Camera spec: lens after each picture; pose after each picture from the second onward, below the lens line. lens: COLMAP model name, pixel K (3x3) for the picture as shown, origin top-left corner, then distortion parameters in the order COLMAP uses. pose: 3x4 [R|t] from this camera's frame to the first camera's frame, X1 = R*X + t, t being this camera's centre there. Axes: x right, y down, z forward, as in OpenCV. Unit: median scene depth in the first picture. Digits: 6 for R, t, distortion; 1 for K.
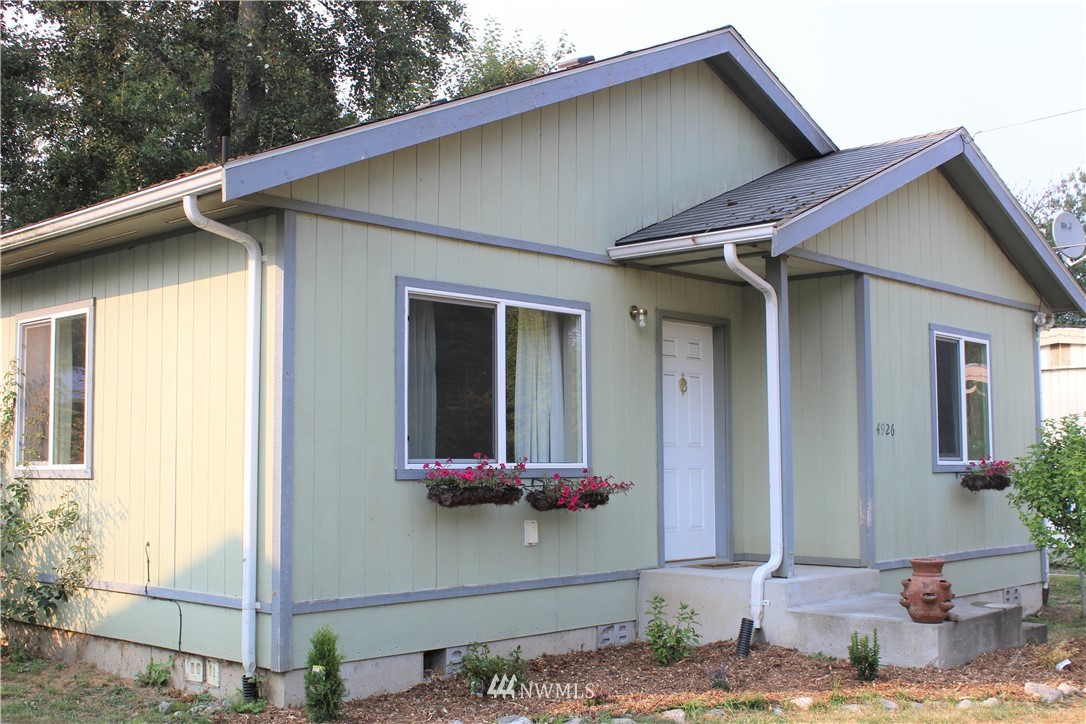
lens RADIAL K [[1272.2, 0, 543.0], [0, 1272.2, 362.0], [0, 0, 1]] dist [-0.047255, -0.009195]
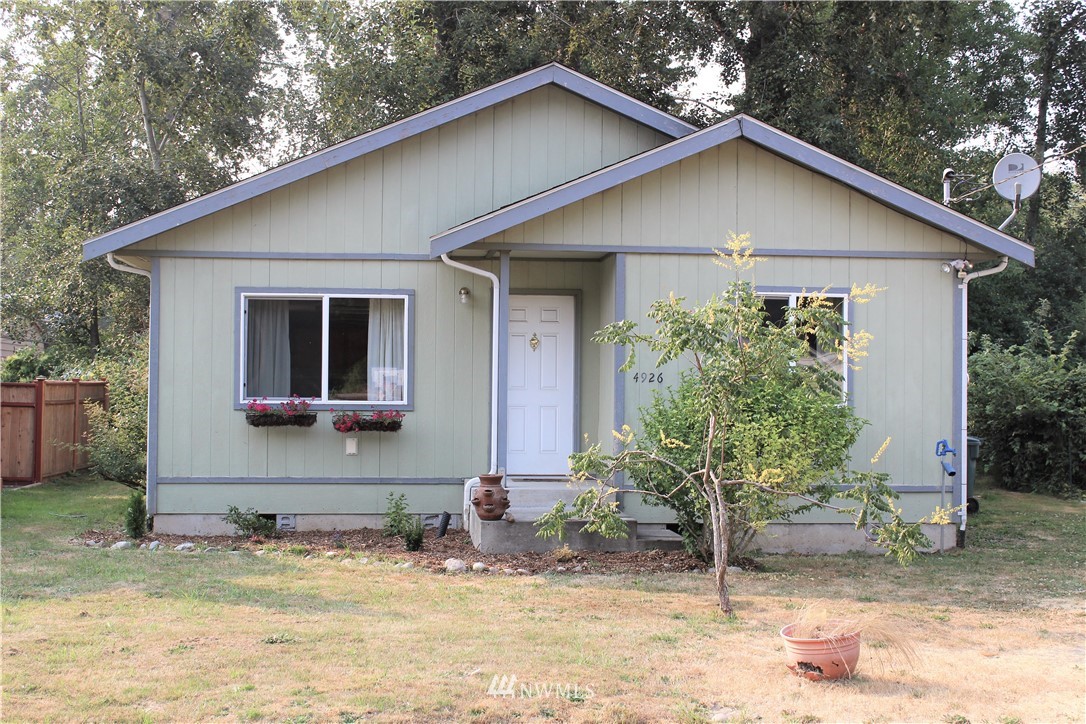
lens RADIAL K [[1462.8, 0, 543.0], [0, 1462.8, 362.0], [0, 0, 1]] dist [-0.011456, 0.007575]
pose [[0.745953, -0.002284, -0.665994, 1.319612], [0.043338, 0.998041, 0.045119, -0.035162], [0.664587, -0.062520, 0.744591, -0.142027]]
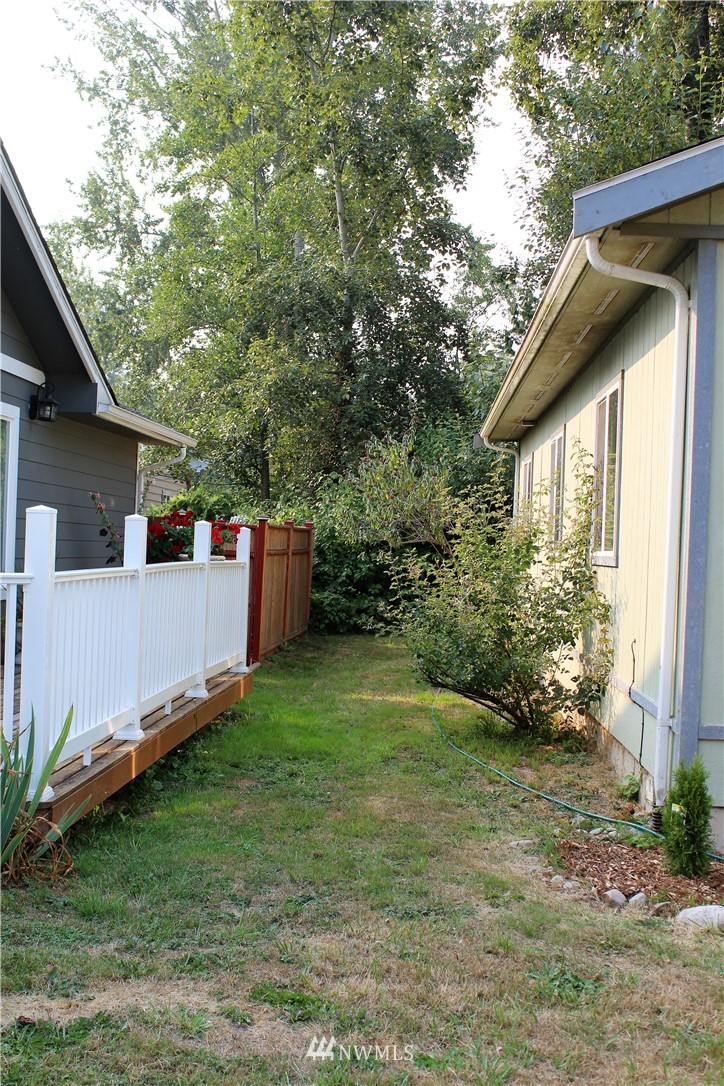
lens RADIAL K [[1272.2, 0, 362.0], [0, 1272.2, 543.0], [0, 0, 1]] dist [-0.047255, -0.009195]
pose [[0.635799, 0.027452, -0.771366, 0.240068], [0.022257, 0.998300, 0.053873, 0.020272], [0.771534, -0.051421, 0.634107, 0.266536]]
